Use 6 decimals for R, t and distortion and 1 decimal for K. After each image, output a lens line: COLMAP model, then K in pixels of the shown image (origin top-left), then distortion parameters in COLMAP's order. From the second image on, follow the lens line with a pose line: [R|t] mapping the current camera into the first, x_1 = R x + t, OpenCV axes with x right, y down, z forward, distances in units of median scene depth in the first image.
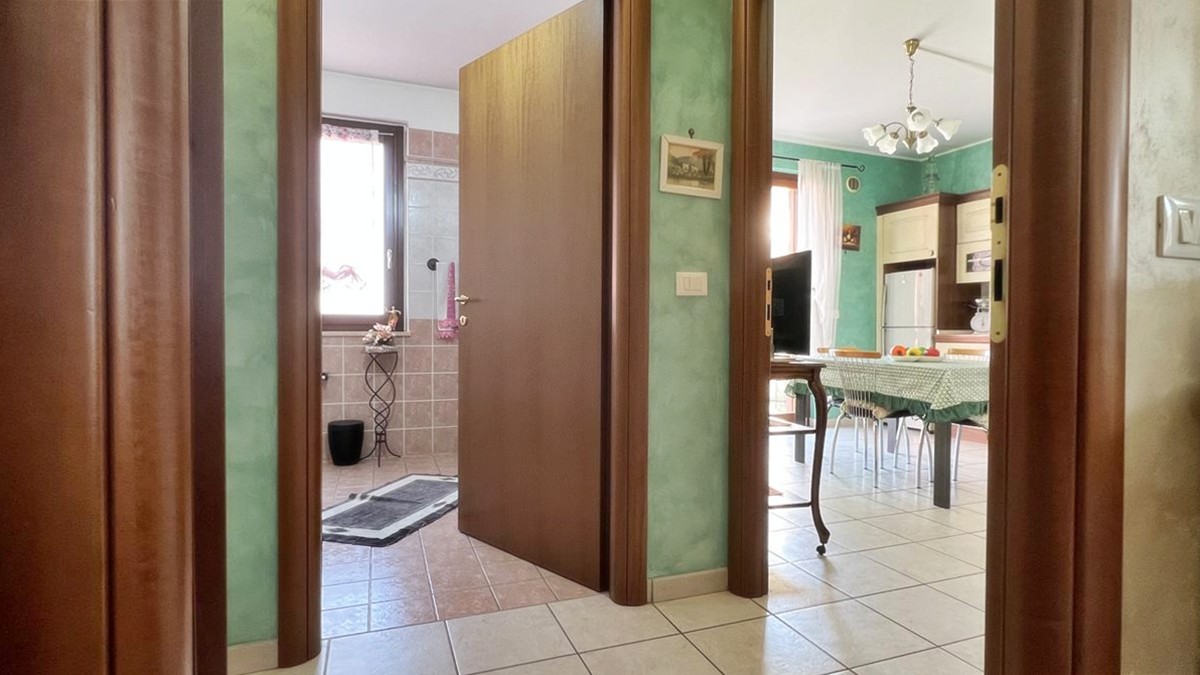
lens RADIAL K [[615.0, 0, 602.9], [0, 615.0, 340.6], [0, 0, 1]] dist [-0.001412, 0.000881]
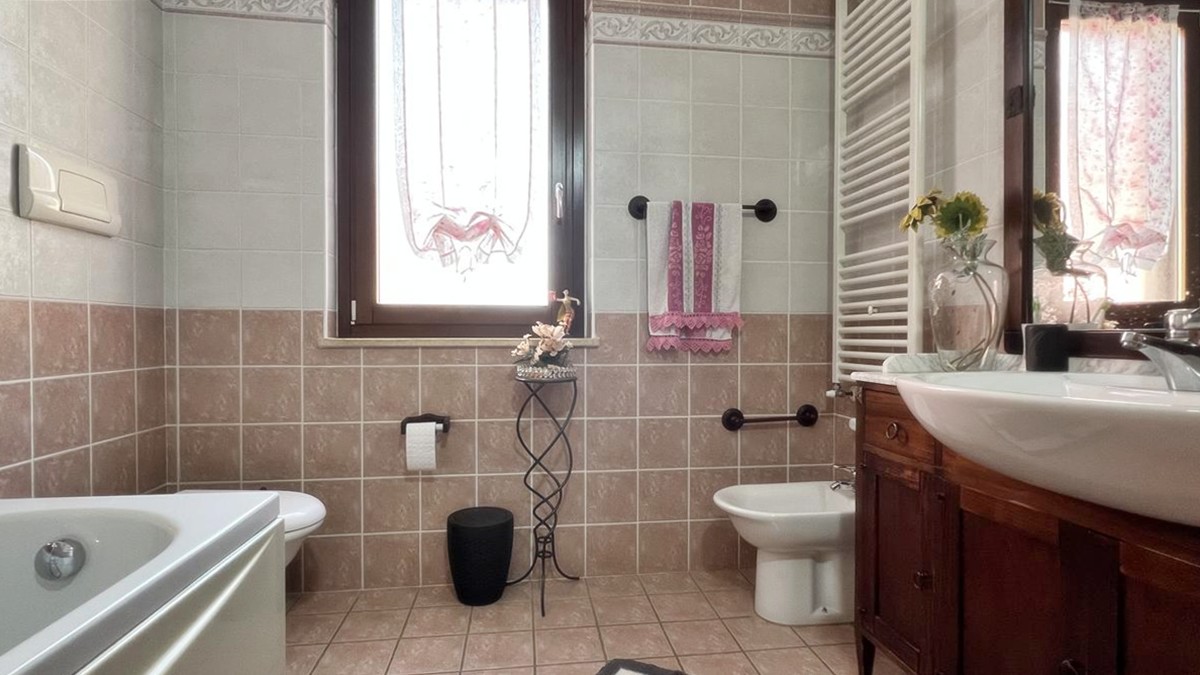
lens RADIAL K [[615.0, 0, 602.9], [0, 615.0, 340.6], [0, 0, 1]] dist [-0.001412, 0.000881]
pose [[0.975923, 0.000770, -0.218112, -0.199173], [-0.000964, 0.999999, -0.000783, -0.011869], [0.218111, 0.000974, 0.975923, 0.502390]]
